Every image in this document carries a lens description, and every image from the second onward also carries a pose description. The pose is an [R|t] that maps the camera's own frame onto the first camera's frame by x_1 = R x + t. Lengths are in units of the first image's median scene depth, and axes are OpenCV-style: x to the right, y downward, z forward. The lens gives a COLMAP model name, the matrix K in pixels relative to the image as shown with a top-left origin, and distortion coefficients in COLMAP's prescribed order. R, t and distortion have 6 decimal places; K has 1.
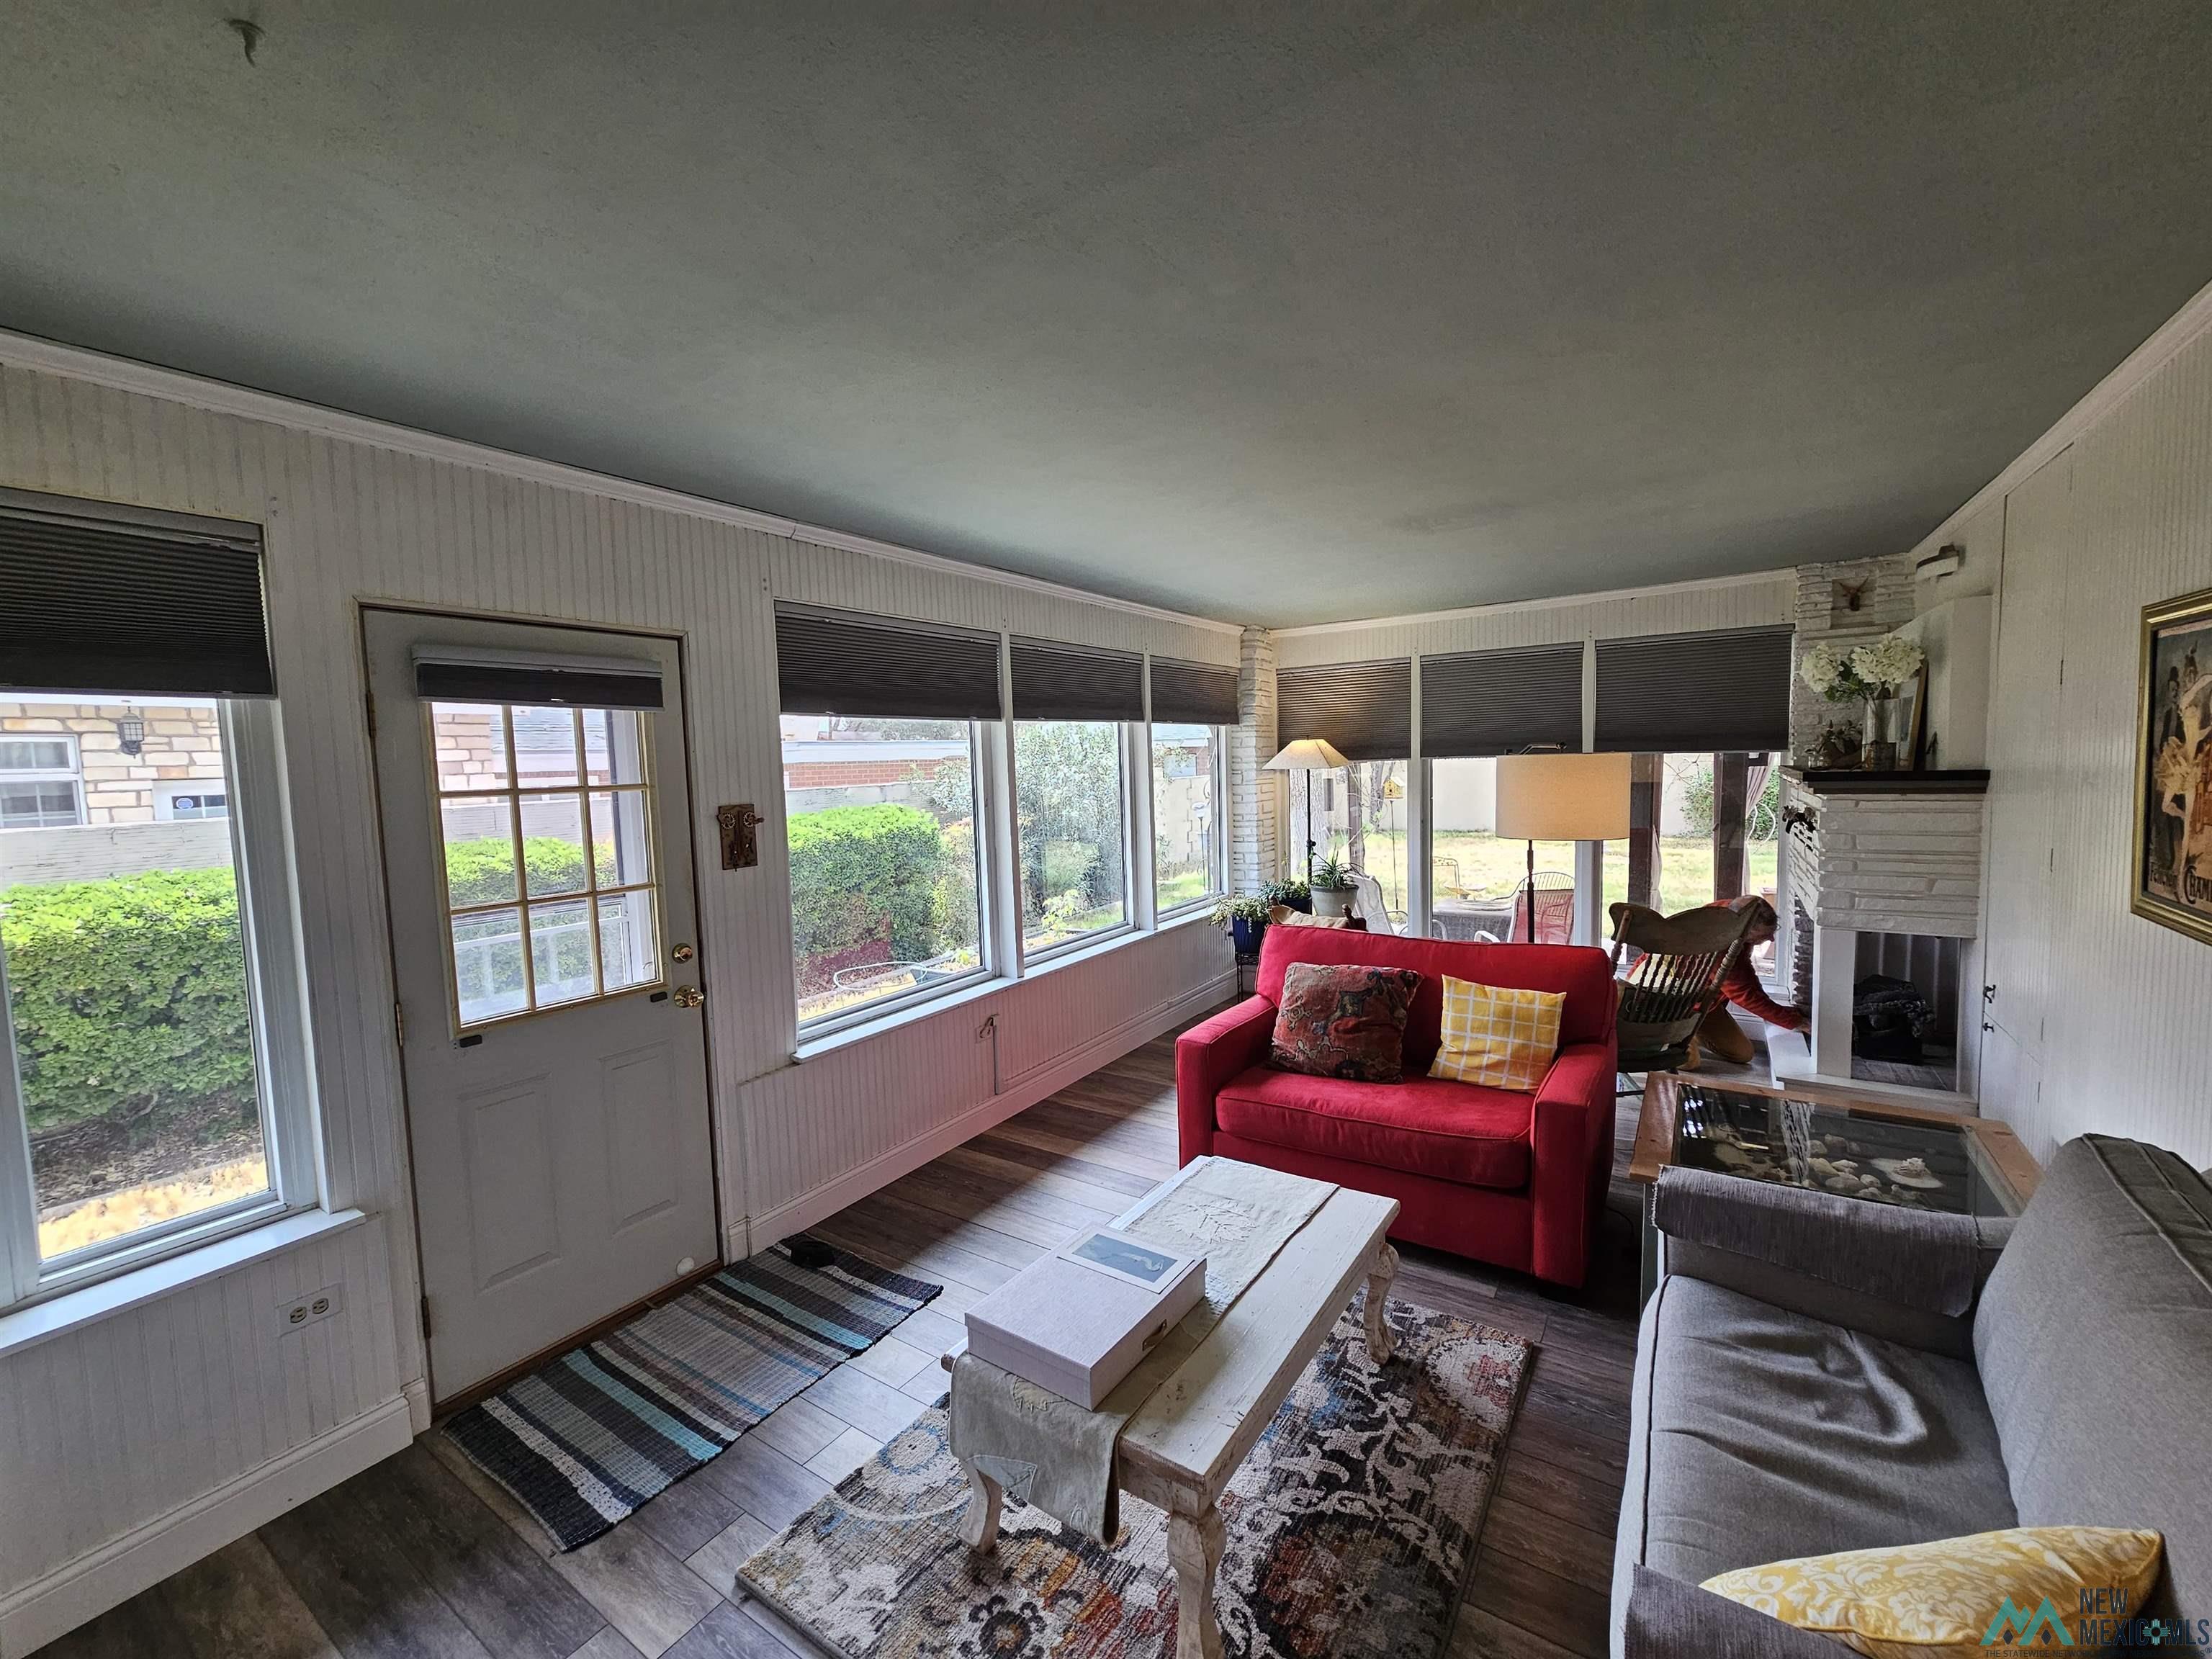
lens RADIAL K [[905.3, 0, 1095.4], [0, 905.3, 831.9], [0, 0, 1]] dist [-0.003207, 0.001870]
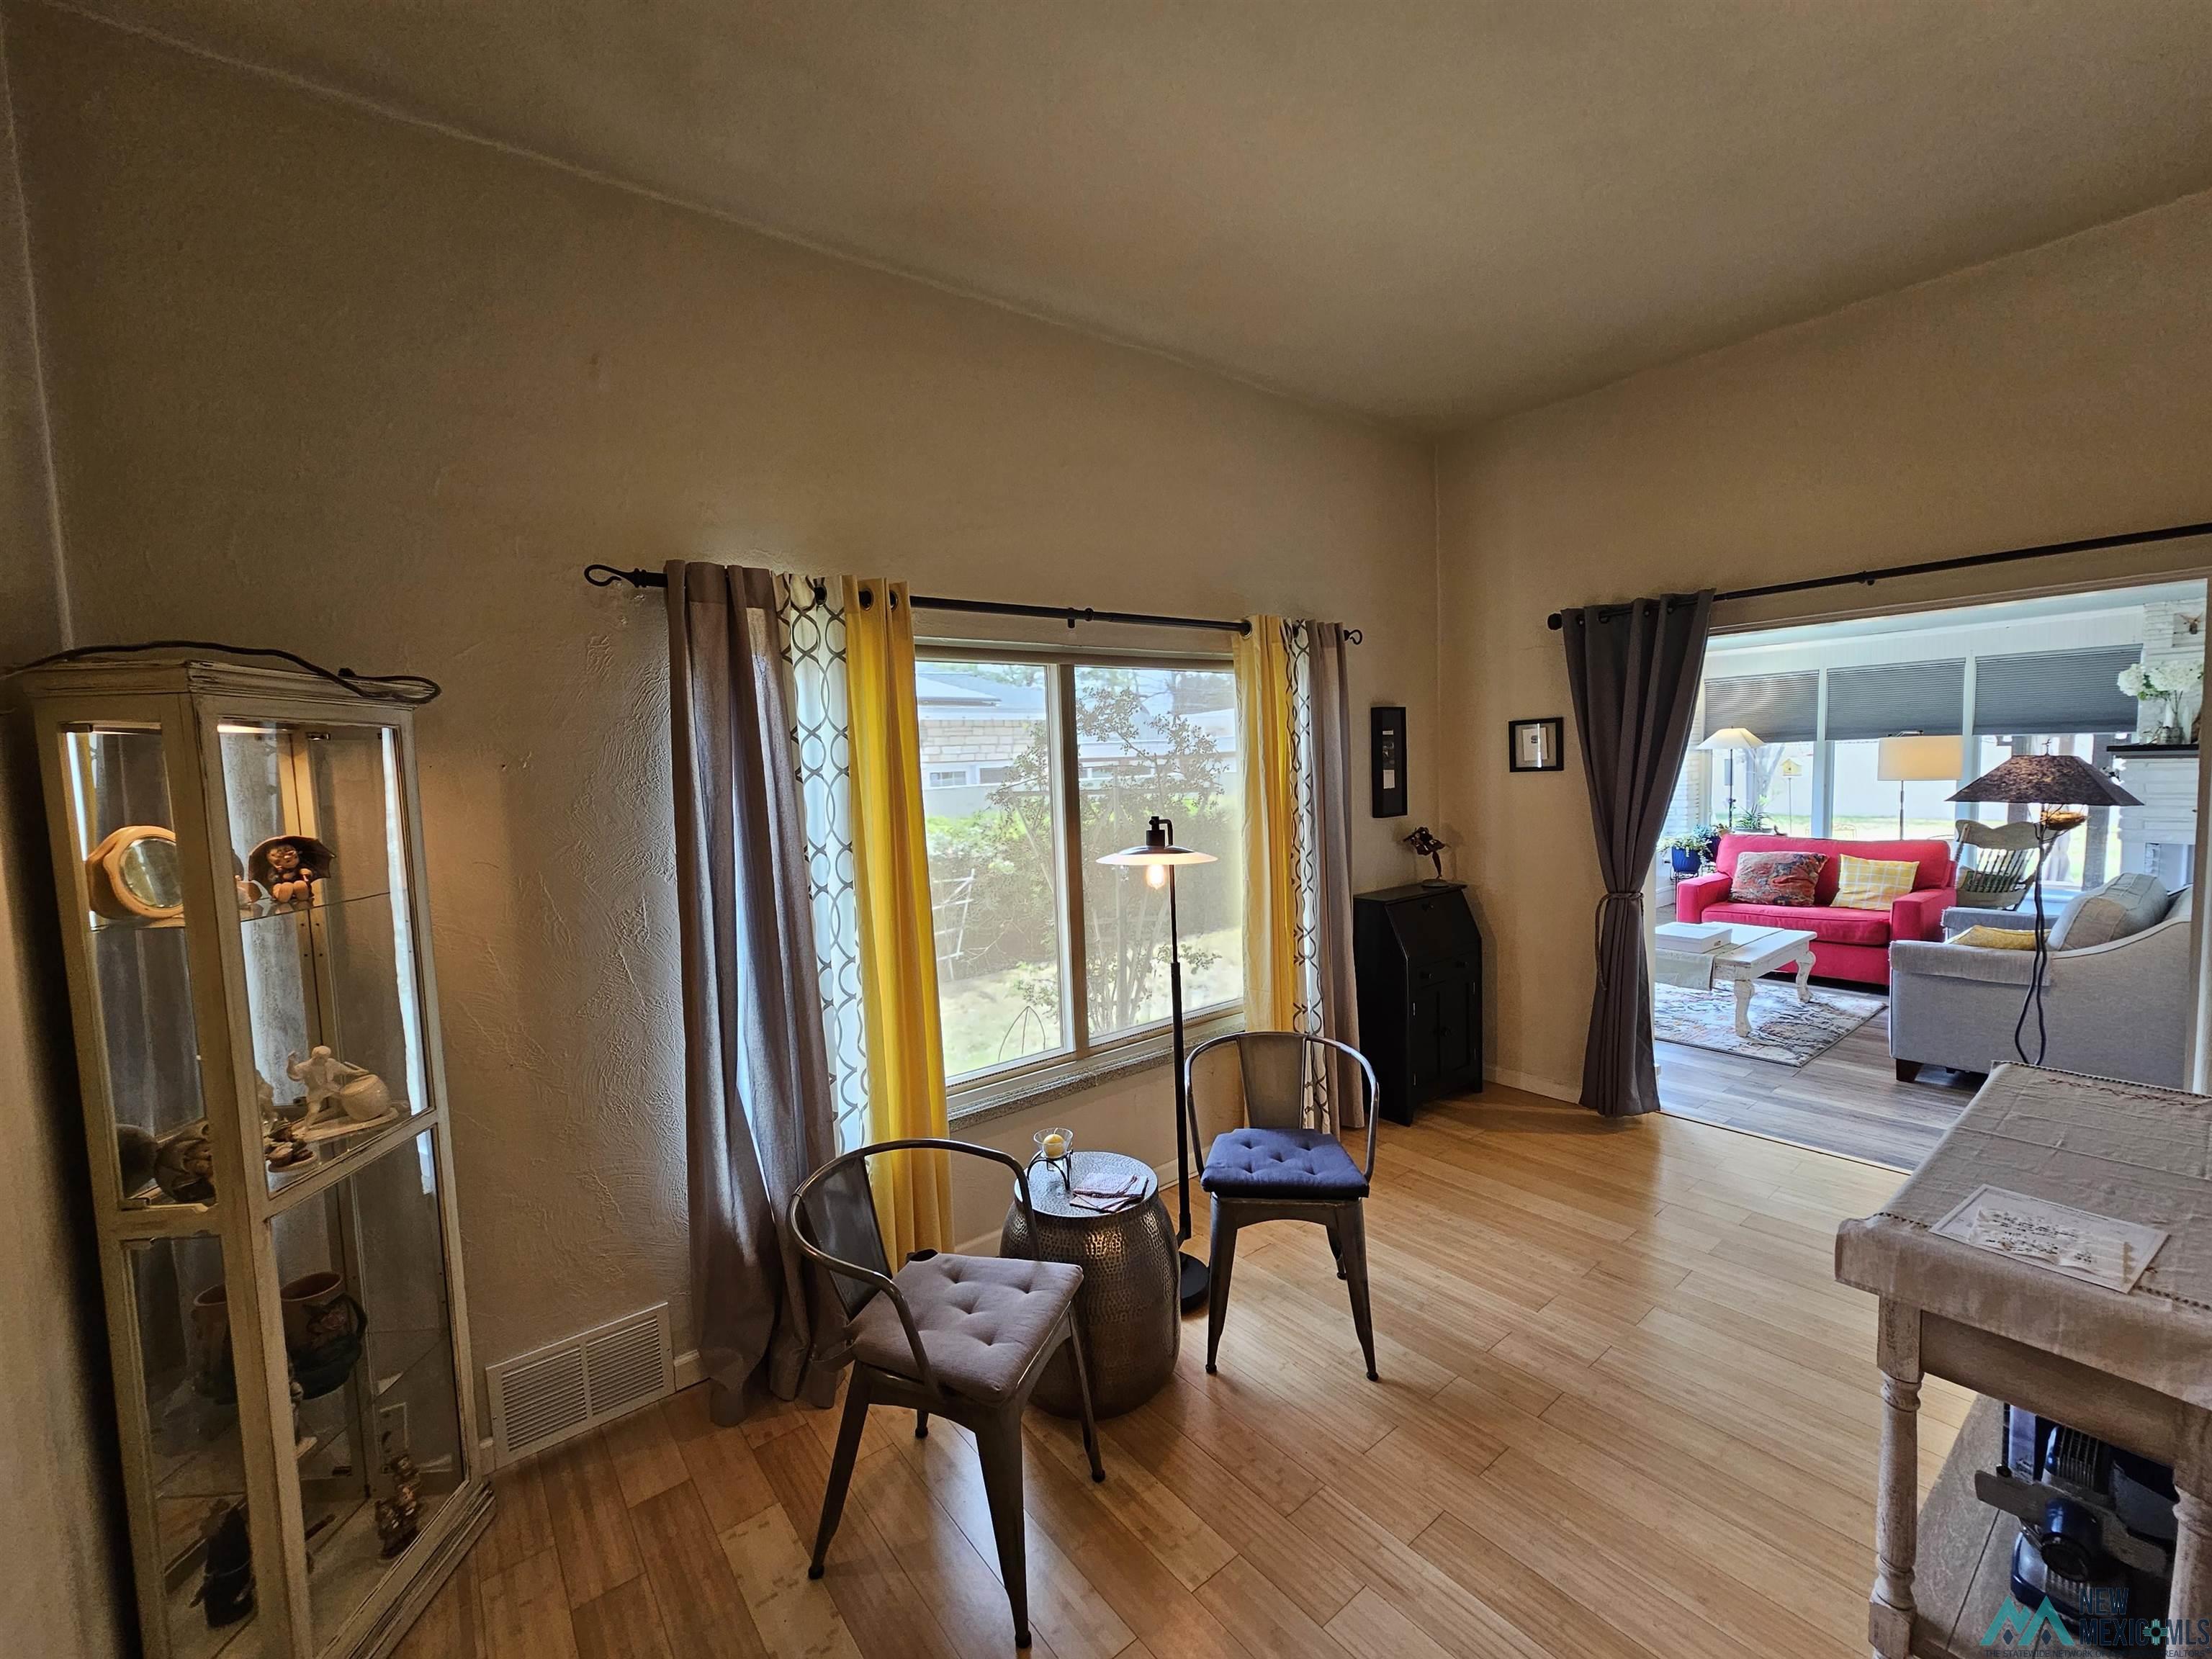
lens RADIAL K [[905.3, 0, 1095.4], [0, 905.3, 831.9], [0, 0, 1]] dist [-0.003207, 0.001870]
pose [[0.948508, 0.018434, -0.316218, -0.450527], [-0.014125, 0.999774, 0.015915, 0.091422], [0.316439, -0.010629, 0.948553, -1.163410]]
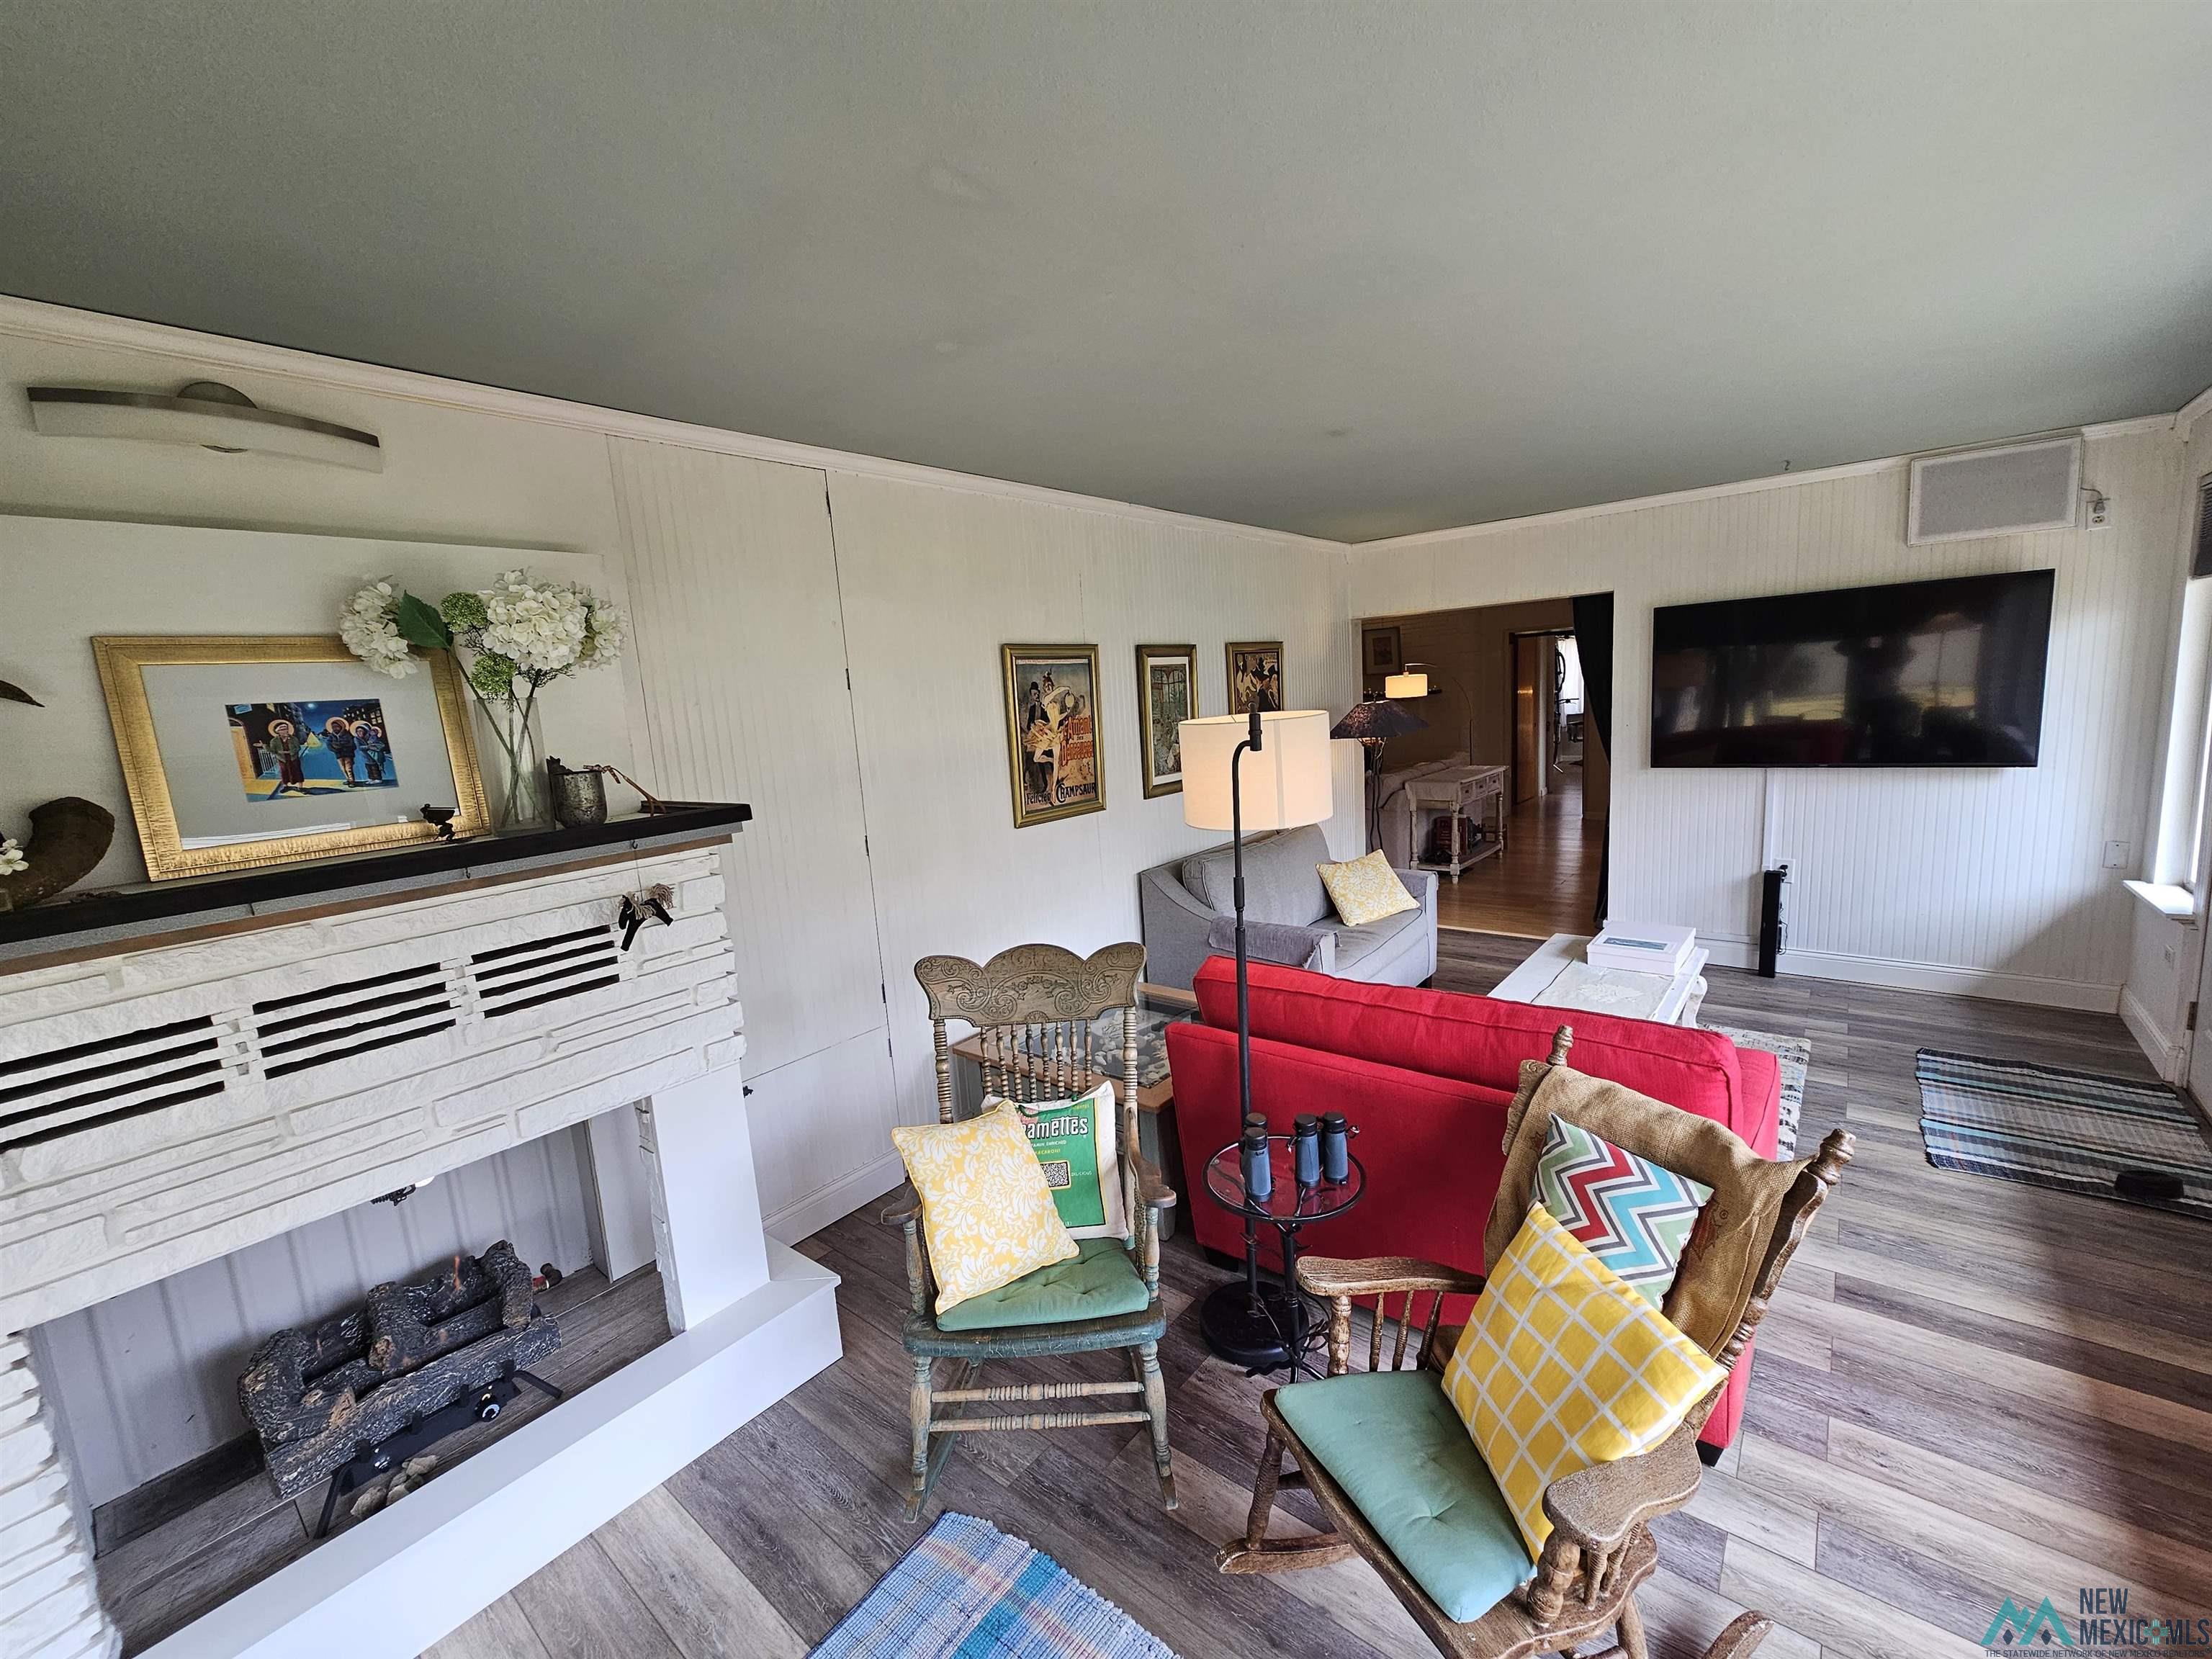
lens RADIAL K [[905.3, 0, 1095.4], [0, 905.3, 831.9], [0, 0, 1]] dist [-0.003207, 0.001870]
pose [[-0.989271, 0.085946, 0.118140, 0.486989], [0.110694, 0.968698, 0.222195, -0.156082], [-0.095345, 0.232888, -0.967818, 1.566734]]
